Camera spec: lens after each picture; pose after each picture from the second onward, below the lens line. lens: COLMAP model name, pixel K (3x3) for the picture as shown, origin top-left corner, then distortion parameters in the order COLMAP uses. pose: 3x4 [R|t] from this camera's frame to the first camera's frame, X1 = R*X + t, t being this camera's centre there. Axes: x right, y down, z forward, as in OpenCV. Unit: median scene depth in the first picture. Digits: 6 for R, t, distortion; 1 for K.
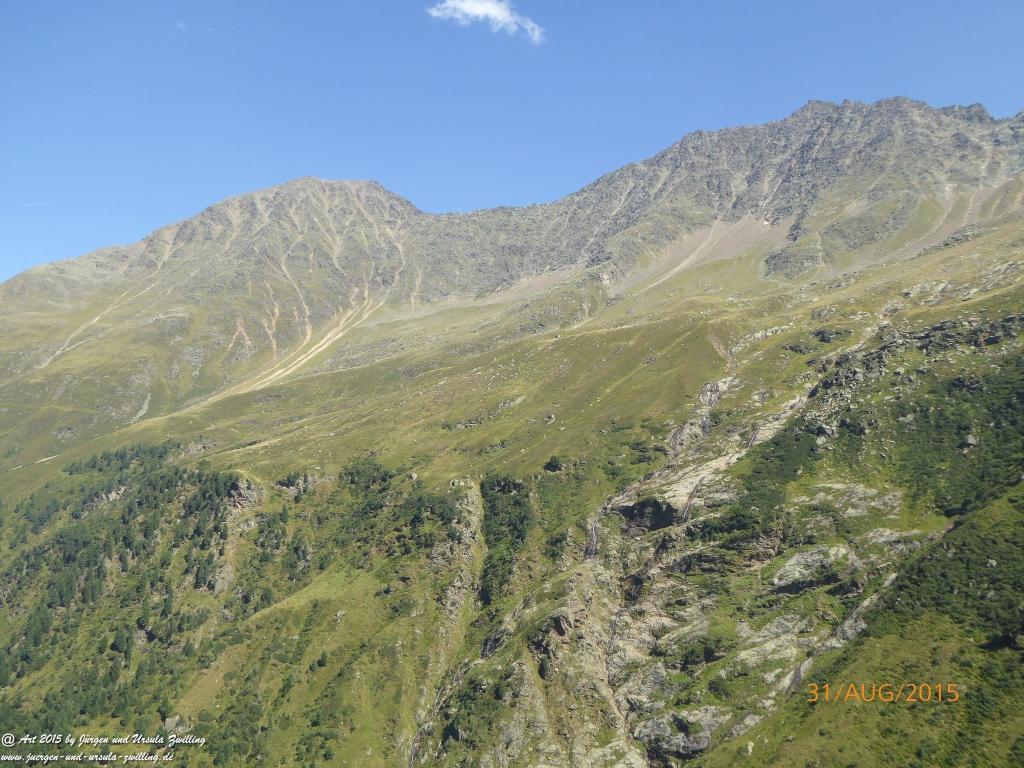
lens RADIAL K [[928.7, 0, 526.1], [0, 928.7, 385.0], [0, 0, 1]] dist [-0.000466, 0.000000]
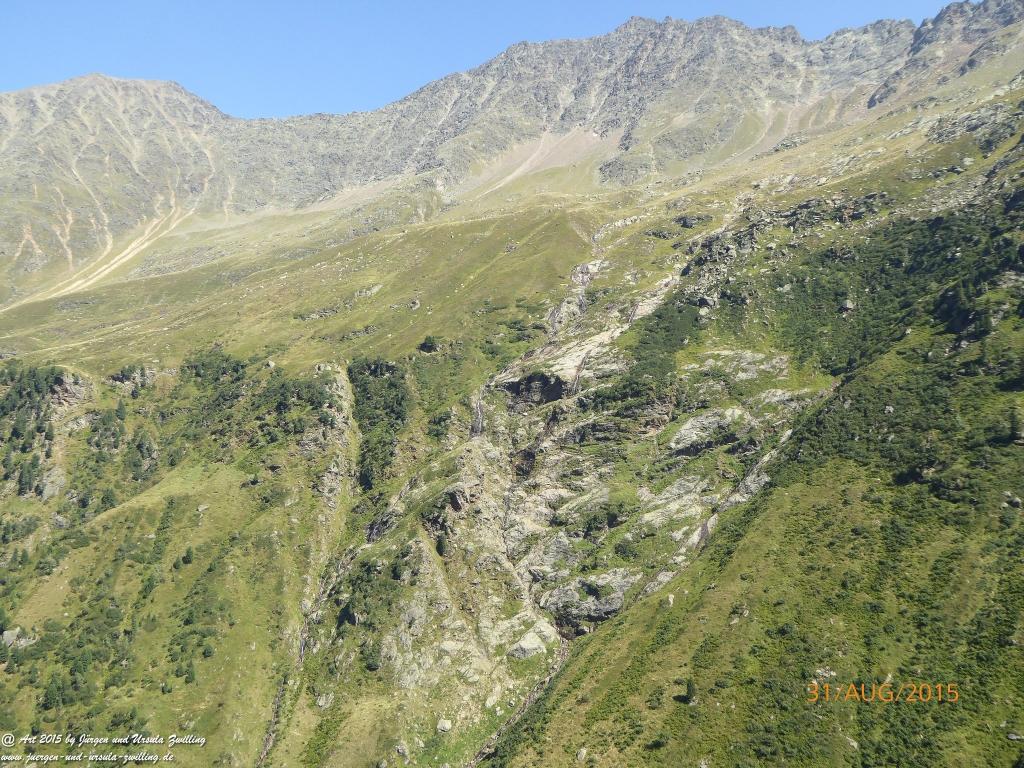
lens RADIAL K [[928.7, 0, 529.4], [0, 928.7, 382.7], [0, 0, 1]] dist [-0.000466, 0.000000]
pose [[0.978102, -0.022559, 0.206902, -0.068057], [0.008148, 0.997497, 0.070245, 0.059524], [-0.207968, -0.067021, 0.975837, 0.056278]]
